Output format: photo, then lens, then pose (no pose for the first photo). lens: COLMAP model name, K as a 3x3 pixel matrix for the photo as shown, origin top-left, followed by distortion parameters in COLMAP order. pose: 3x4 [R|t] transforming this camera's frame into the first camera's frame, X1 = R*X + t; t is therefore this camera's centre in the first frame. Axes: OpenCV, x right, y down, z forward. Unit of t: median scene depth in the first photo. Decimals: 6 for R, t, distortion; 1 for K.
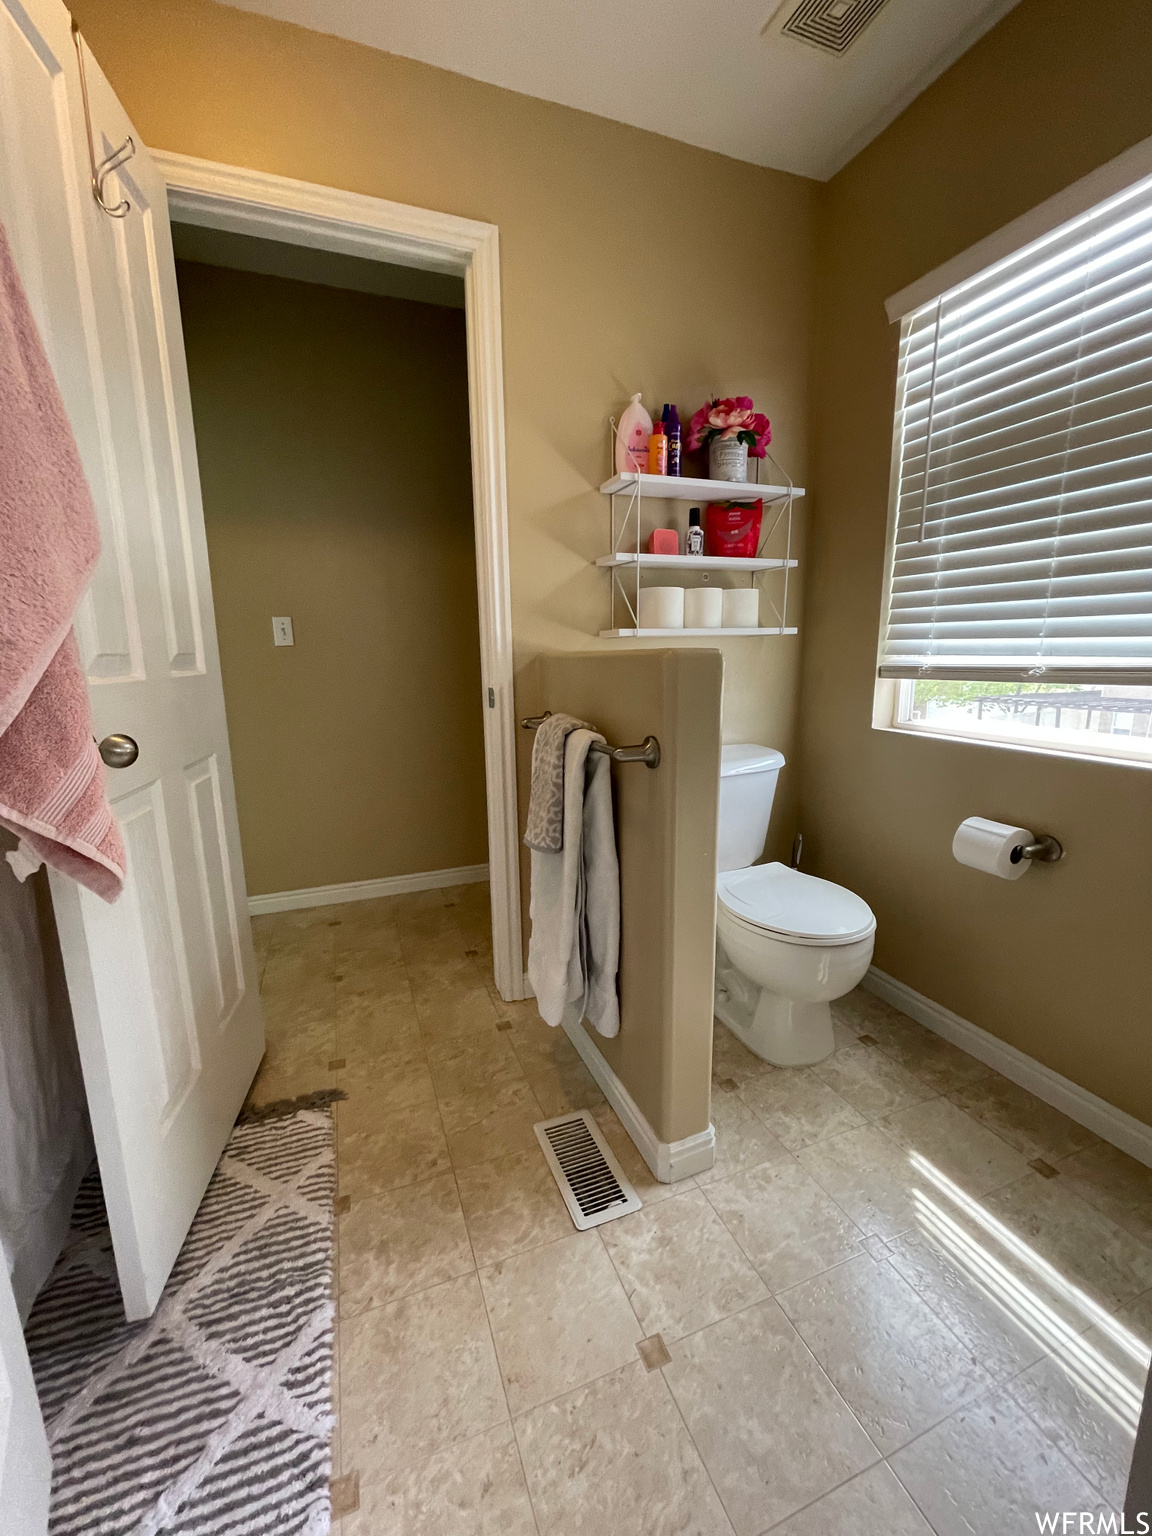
lens RADIAL K [[619.2, 0, 566.8], [0, 619.2, 765.0], [0, 0, 1]] dist [-0.003445, 0.000111]
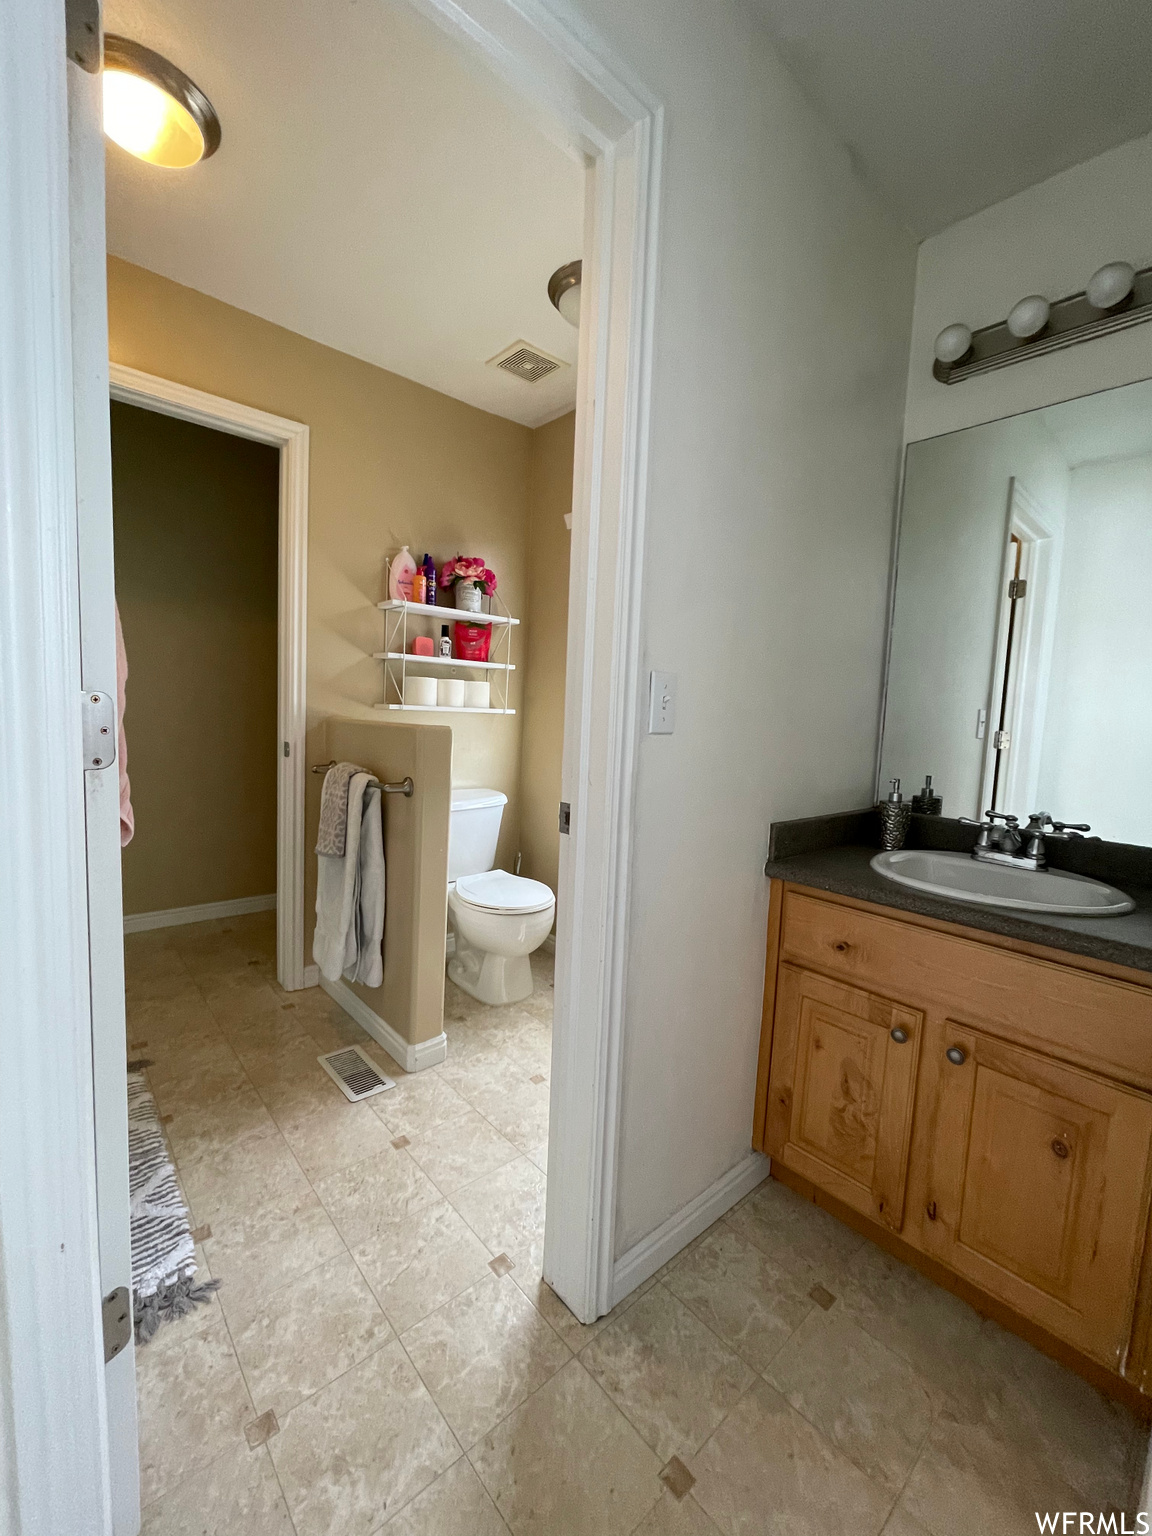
lens RADIAL K [[619.2, 0, 568.7], [0, 619.2, 764.7], [0, 0, 1]] dist [-0.003445, 0.000111]
pose [[0.932853, 0.030080, 0.358998, -0.041029], [0.003972, 0.995589, -0.093740, 0.057857], [-0.360234, 0.088872, 0.928619, -0.505101]]
